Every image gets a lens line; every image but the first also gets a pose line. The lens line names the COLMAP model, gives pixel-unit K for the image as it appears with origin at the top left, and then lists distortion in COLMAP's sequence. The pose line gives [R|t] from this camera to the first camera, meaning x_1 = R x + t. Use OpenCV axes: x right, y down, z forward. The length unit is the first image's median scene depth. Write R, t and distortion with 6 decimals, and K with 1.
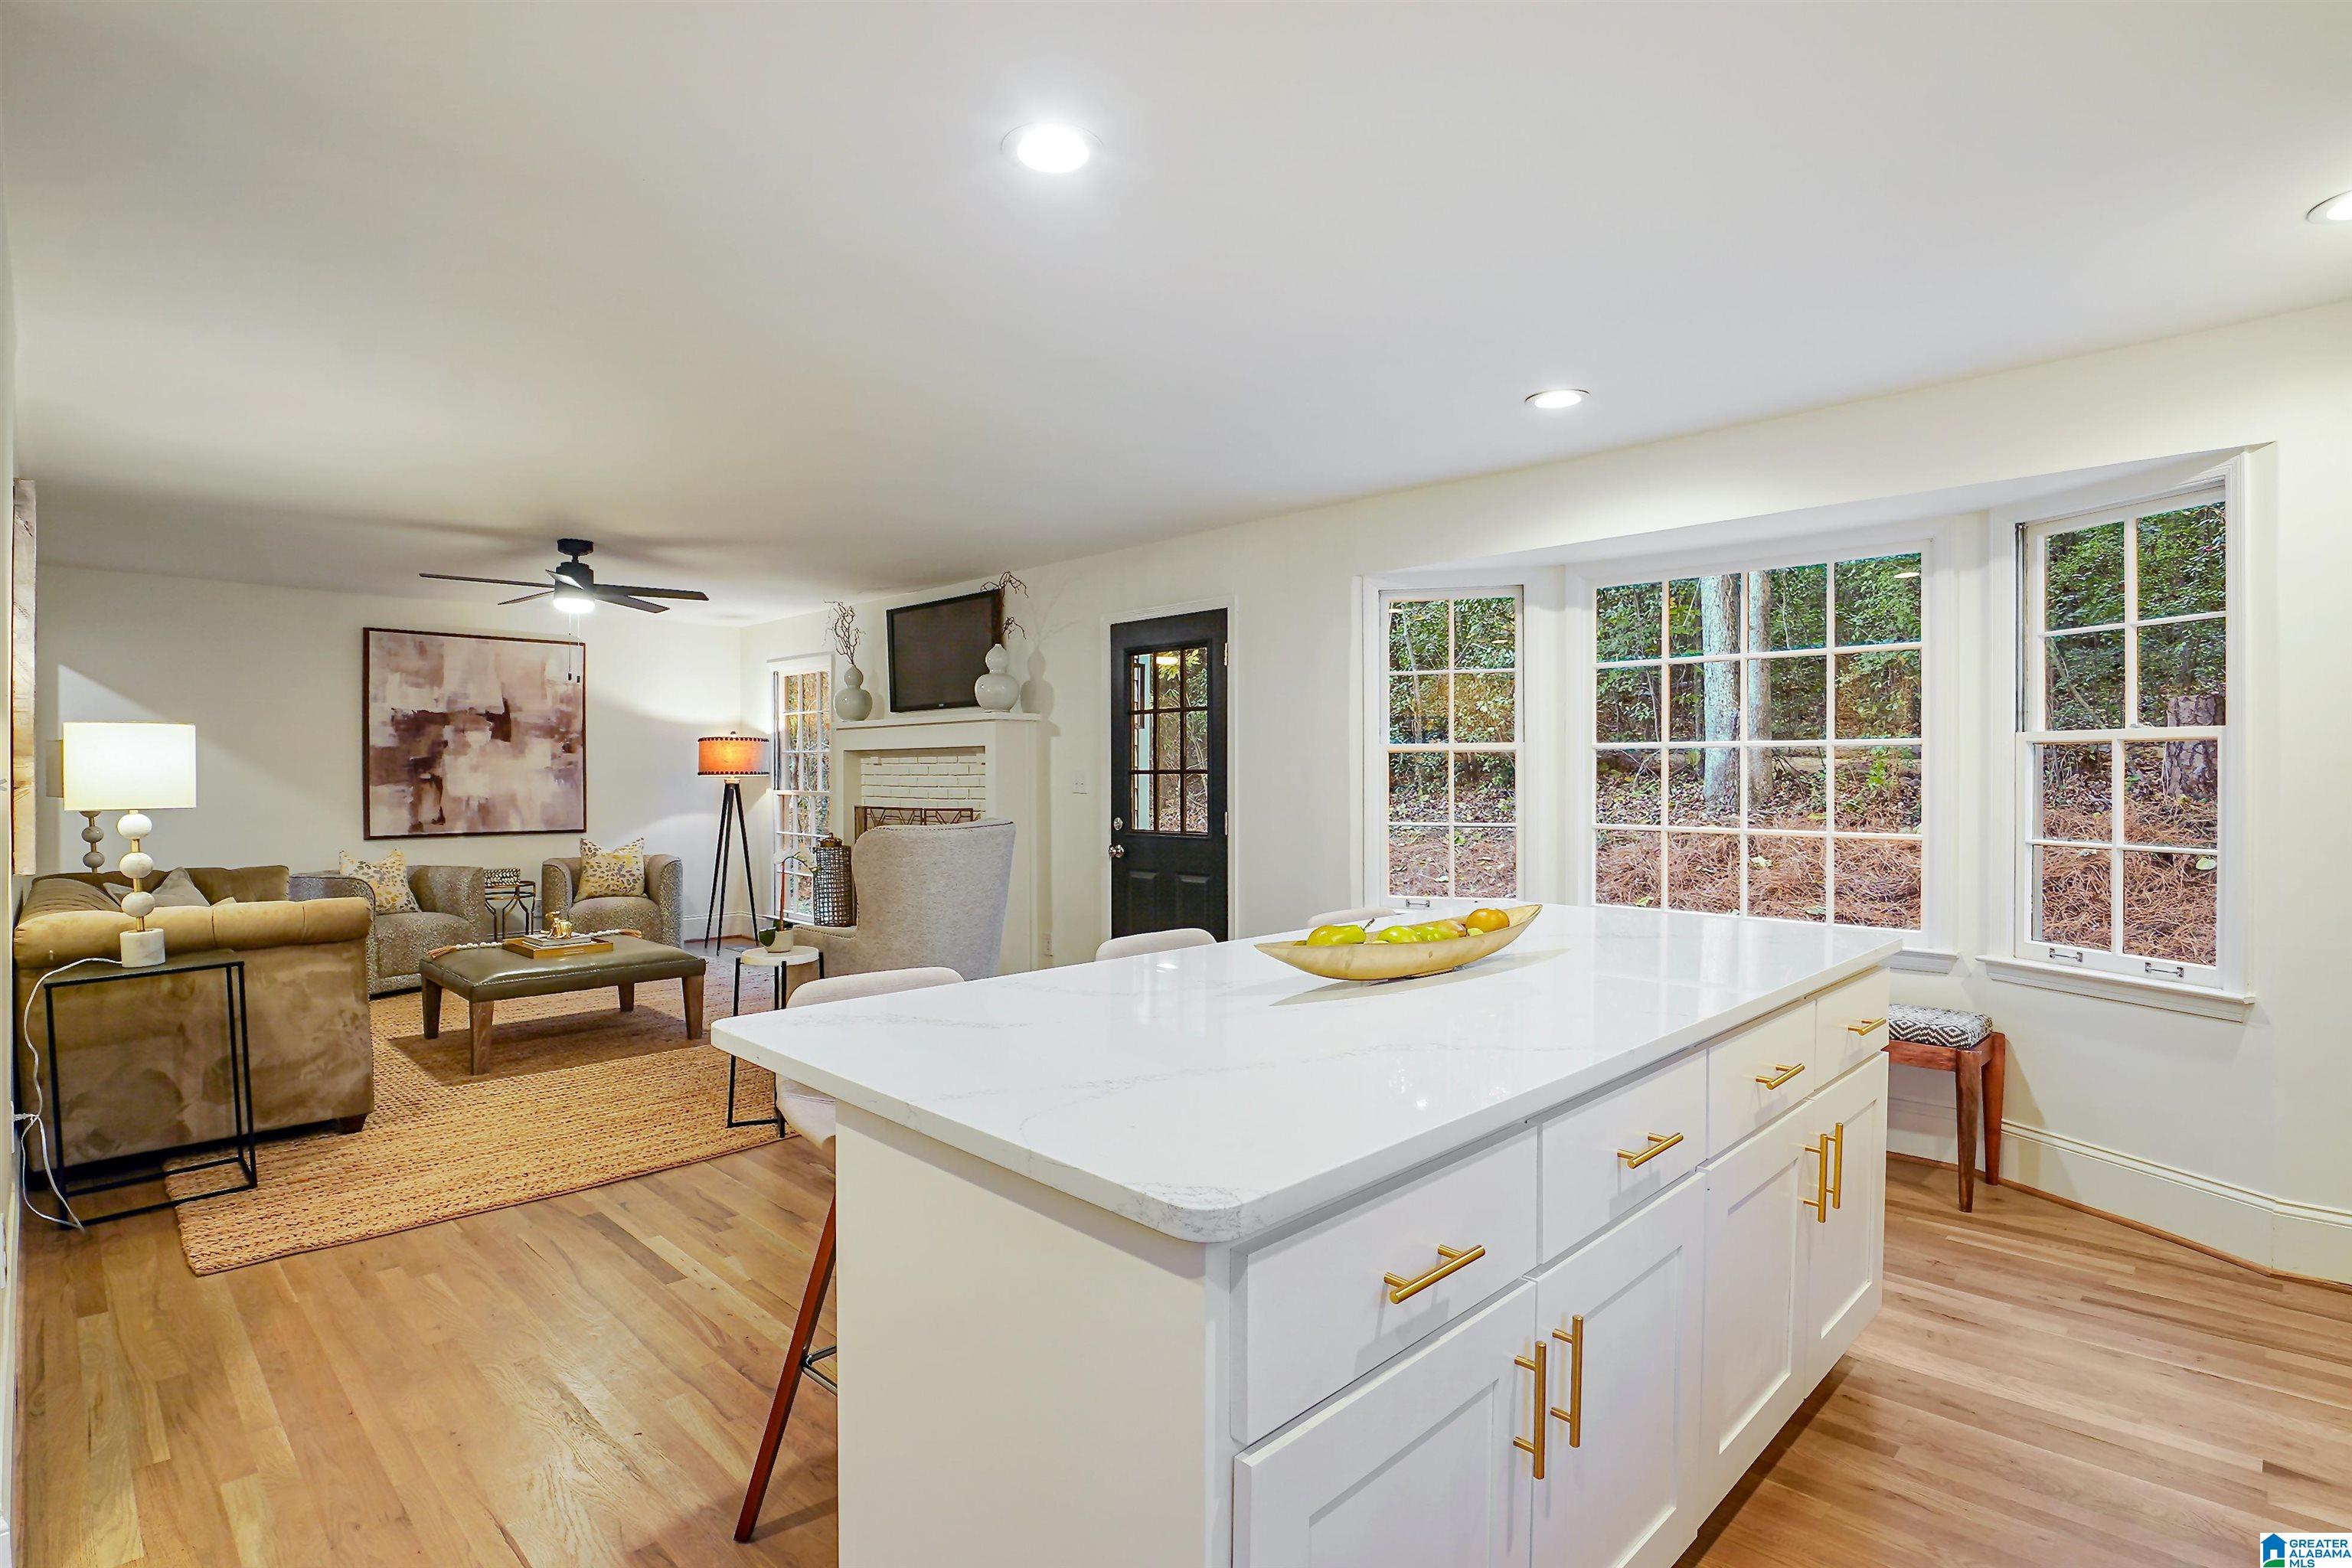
lens RADIAL K [[1137.4, 0, 1123.5], [0, 1137.4, 782.3], [0, 0, 1]] dist [-0.001773, -0.000196]
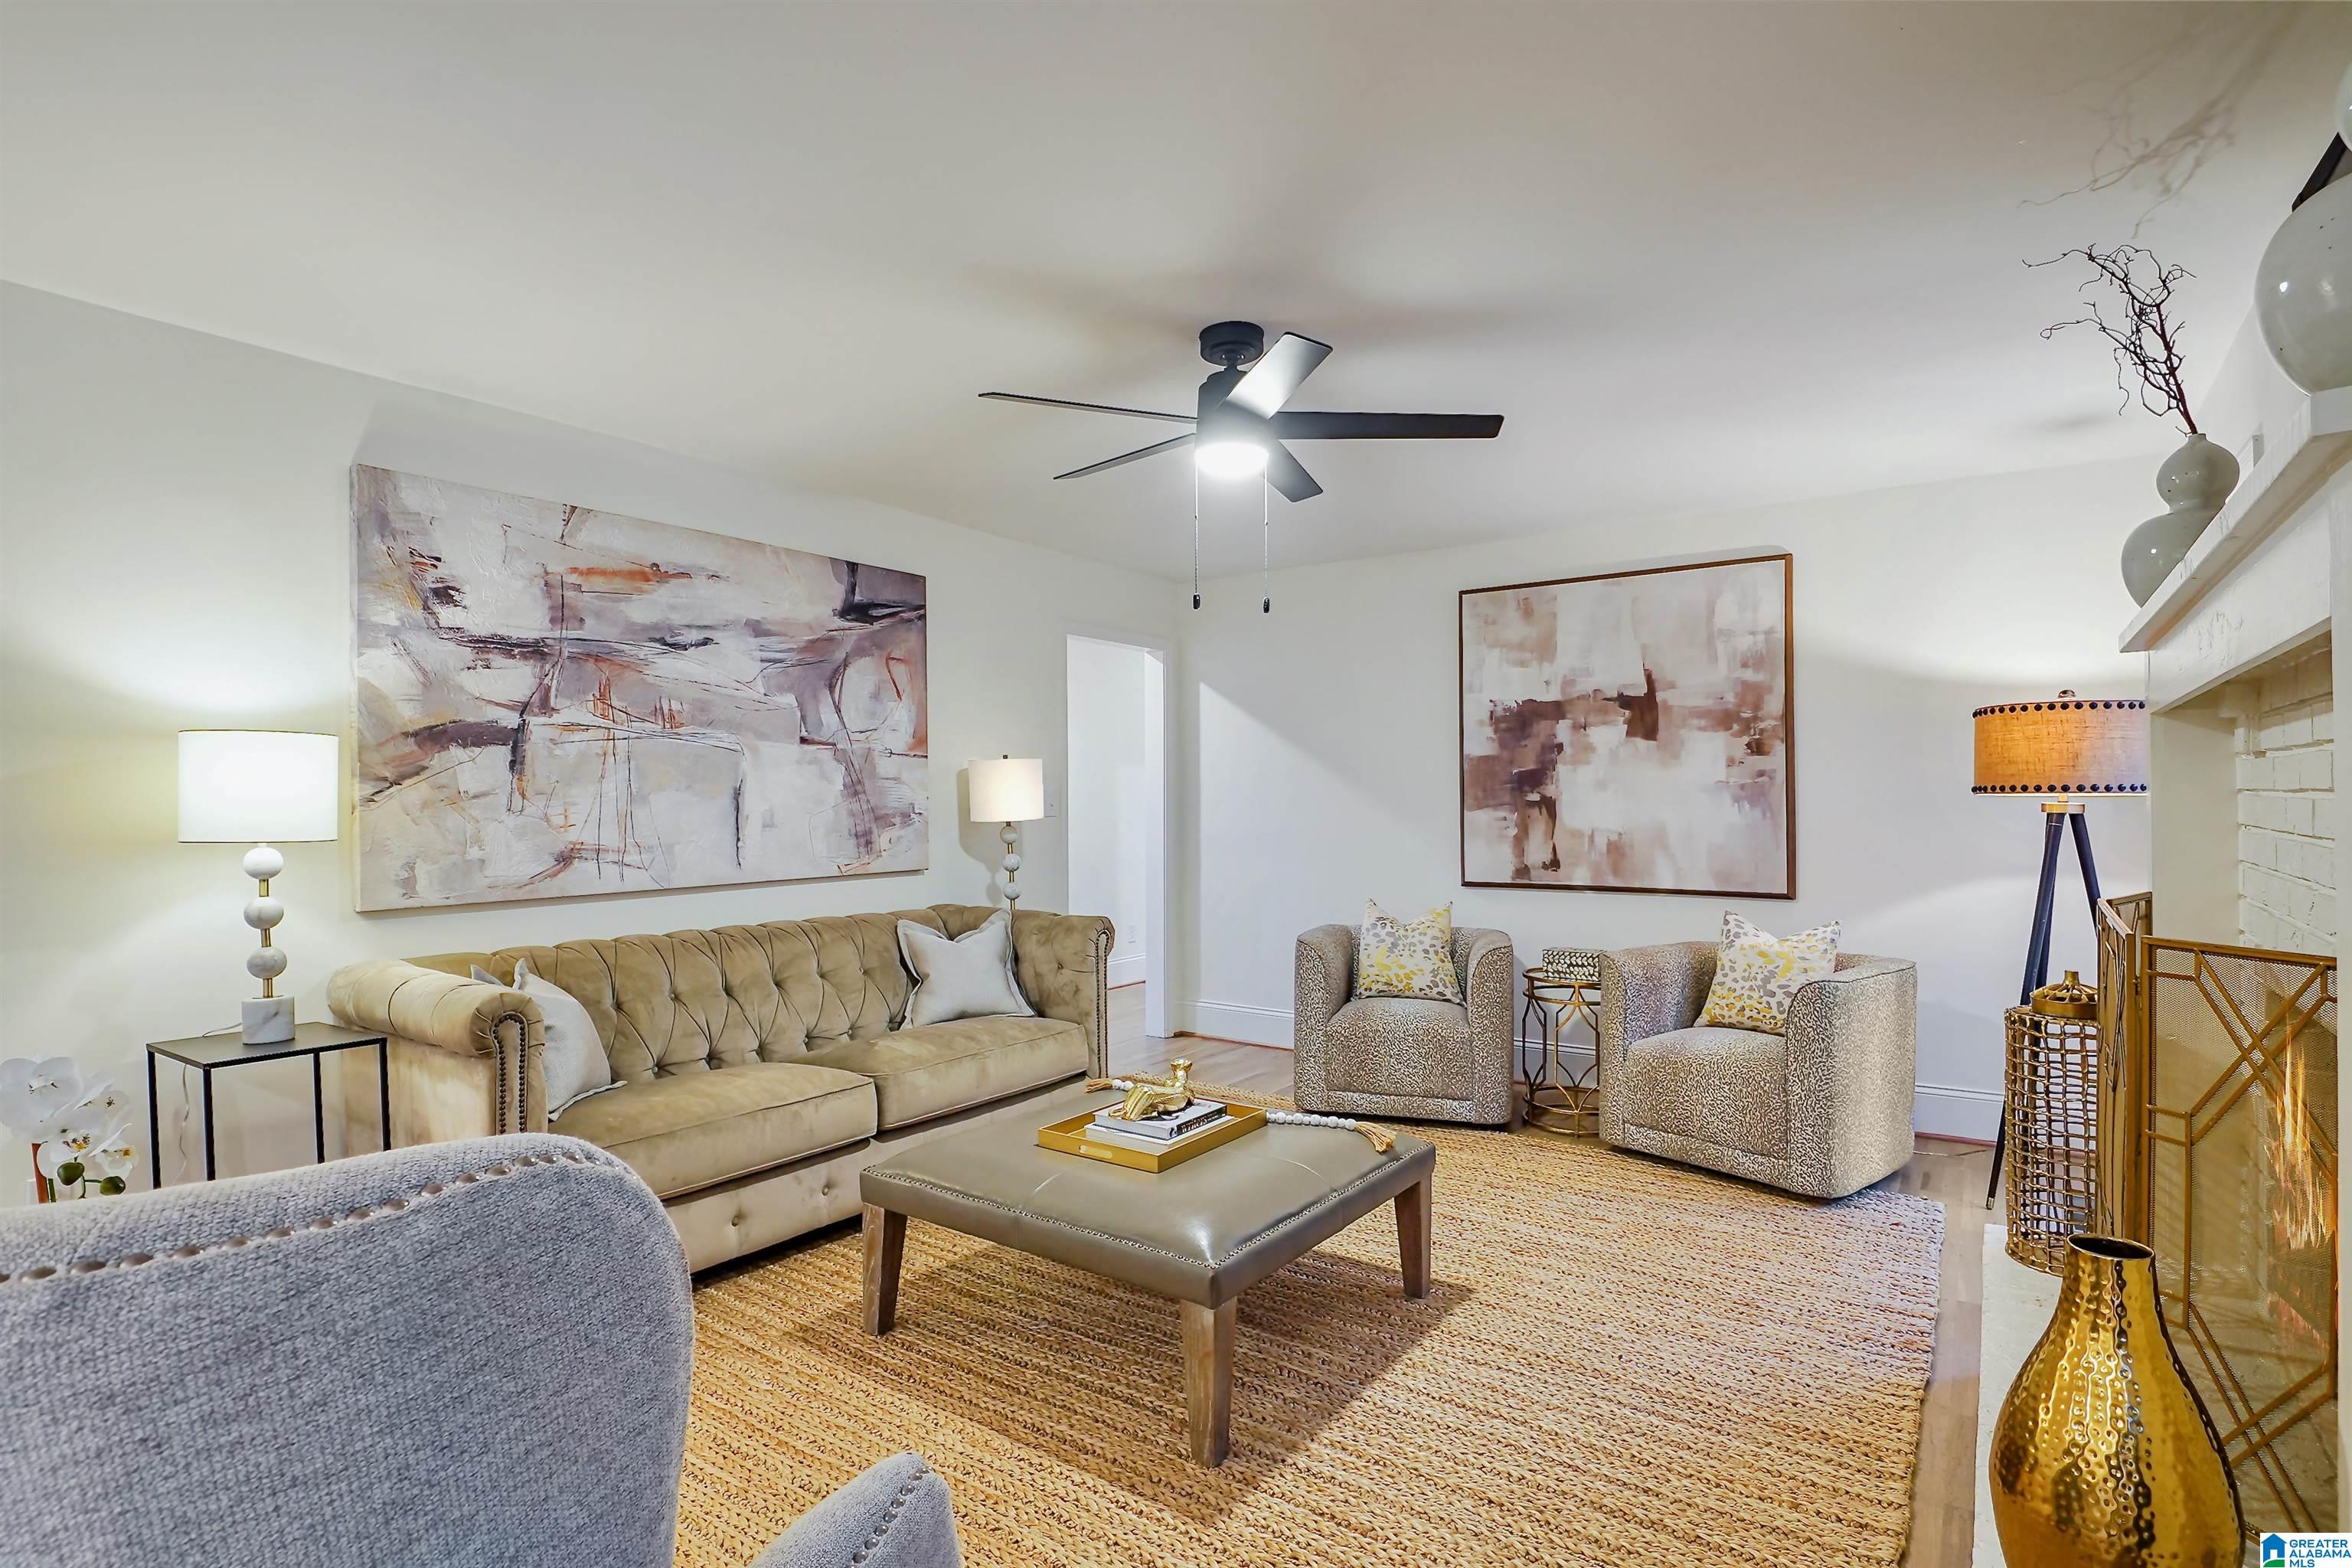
lens RADIAL K [[1167.7, 0, 1177.7], [0, 1167.7, 794.5], [0, 0, 1]] dist [-0.001492, -0.000552]
pose [[0.192683, -0.003563, -0.981255, 0.021917], [-0.002411, 0.999989, -0.004104, -0.003797], [0.981258, 0.003157, 0.192673, 0.667333]]
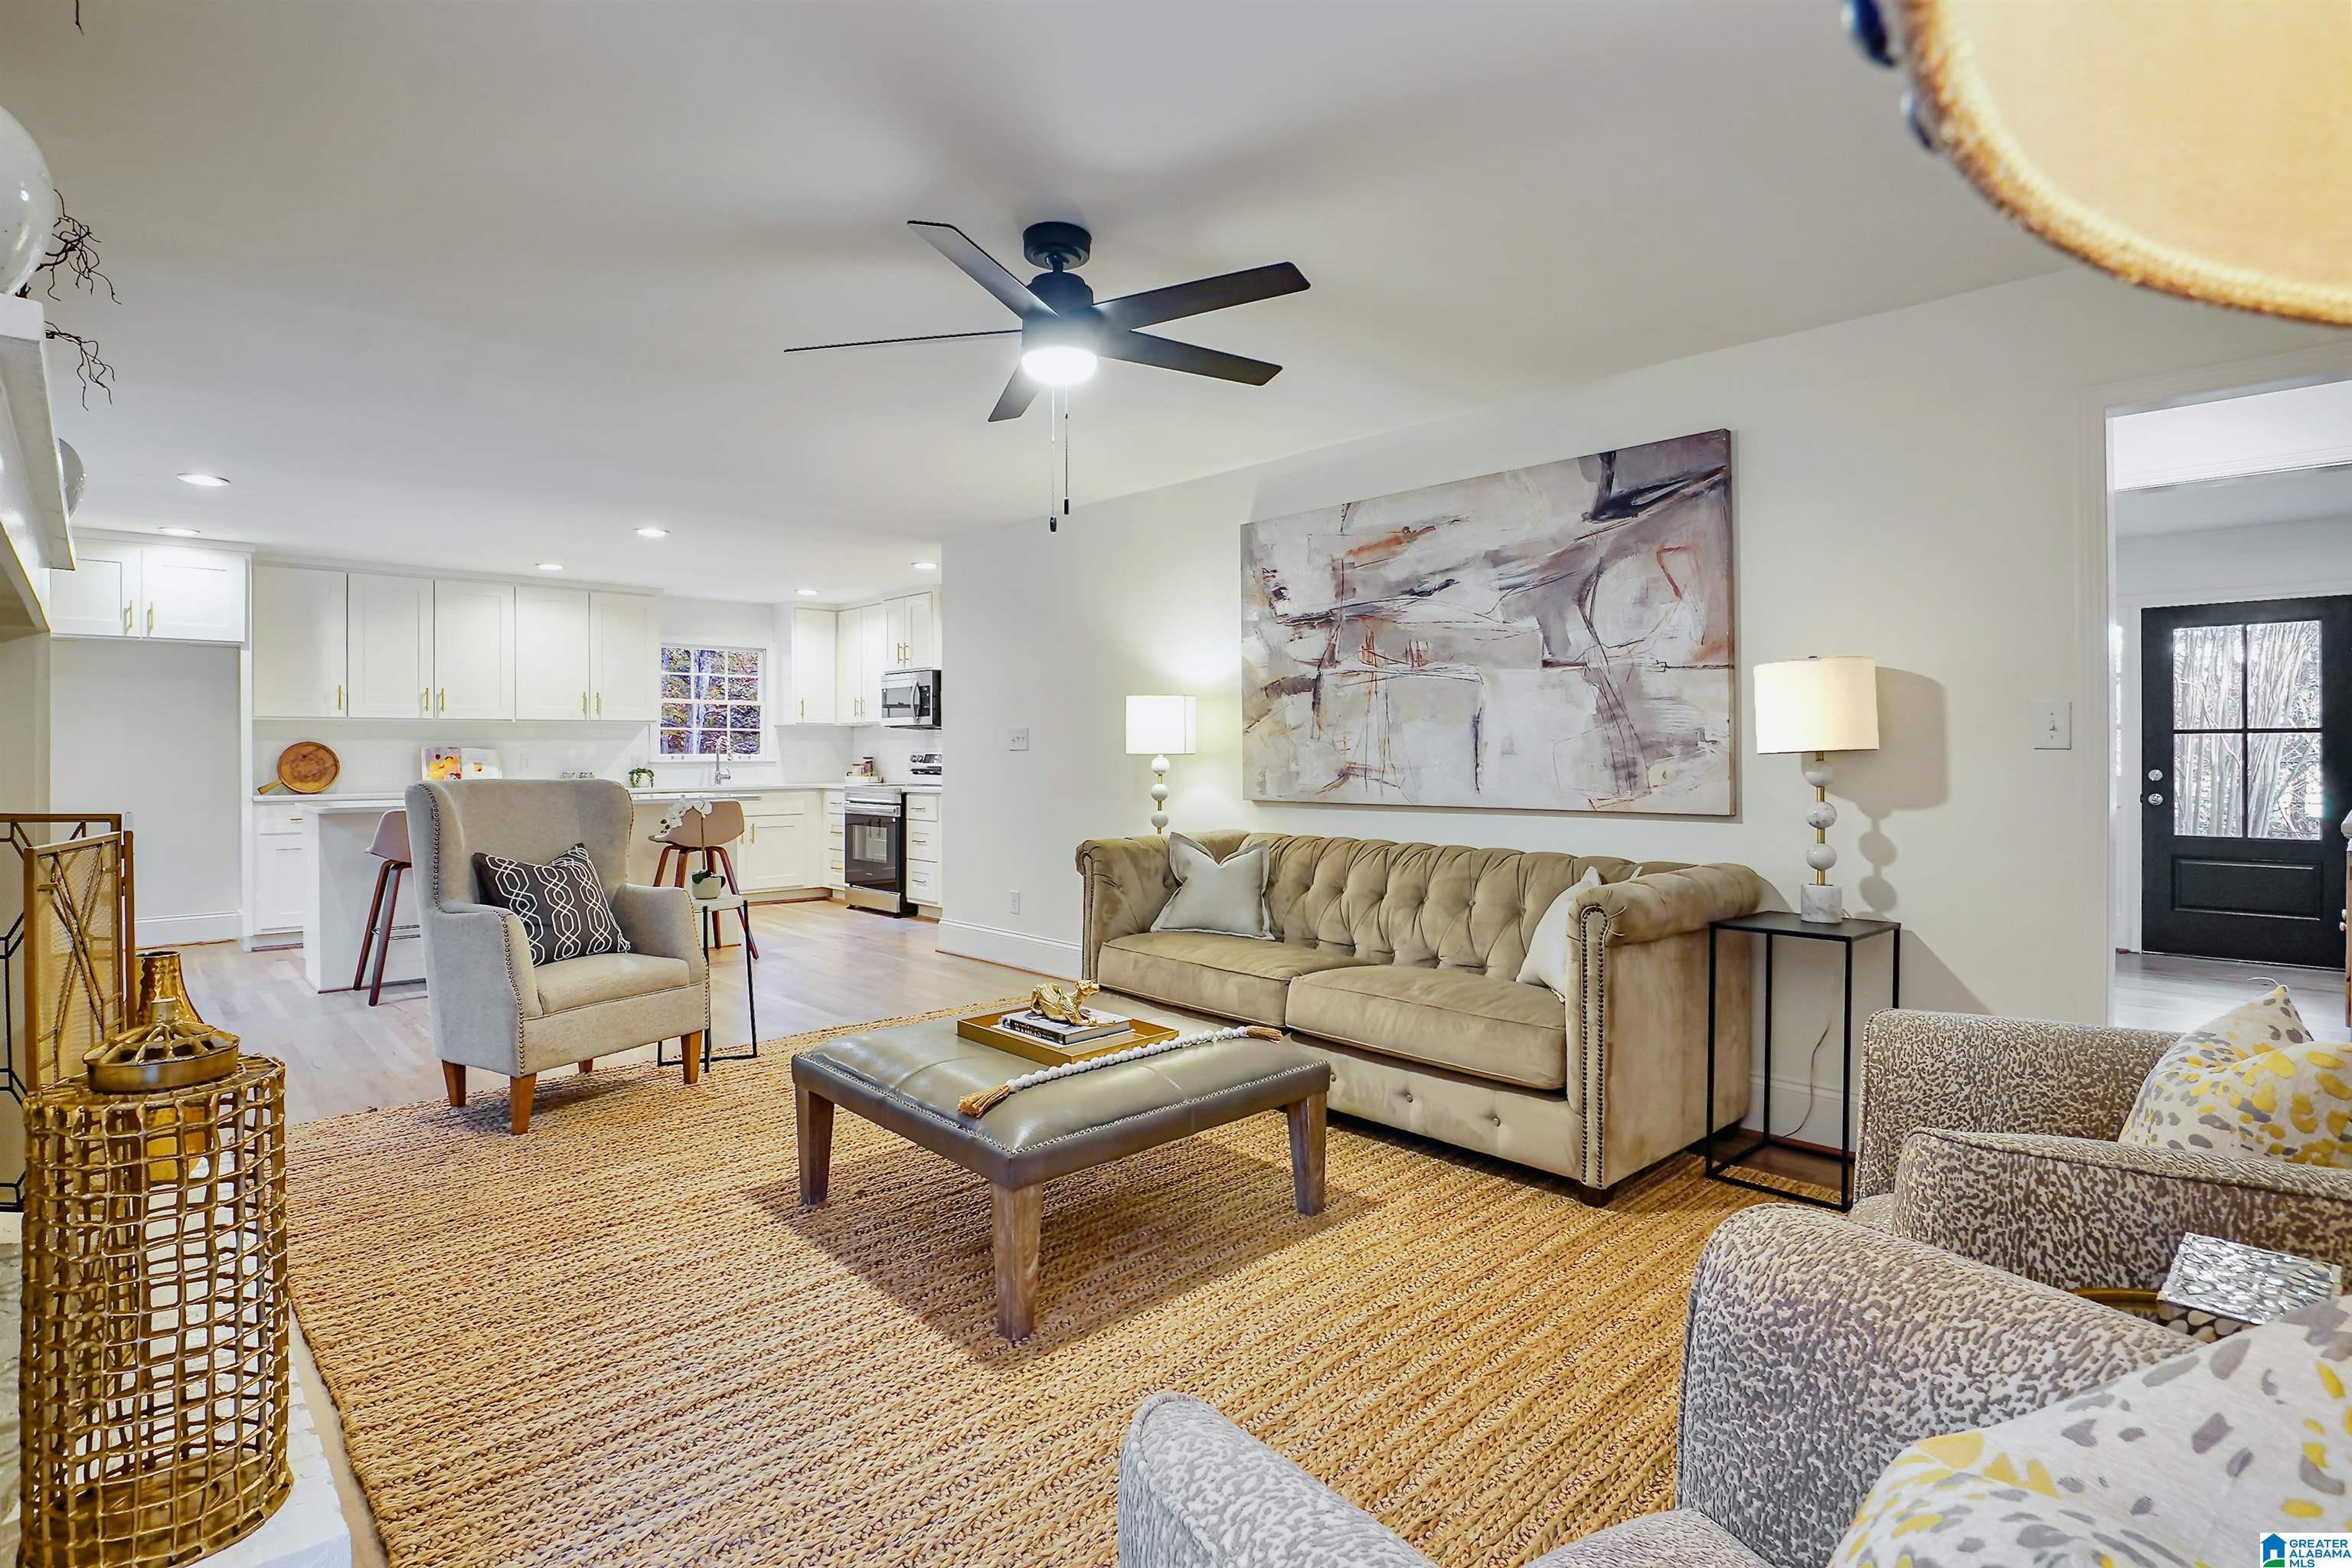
lens RADIAL K [[1174.2, 0, 1141.3], [0, 1174.2, 770.8], [0, 0, 1]] dist [-0.012330, -0.006166]
pose [[-0.999784, 0.003949, 0.020396, -0.402404], [0.004401, 0.999745, 0.022134, 0.004719], [-0.020304, 0.022219, -0.999547, 1.150976]]
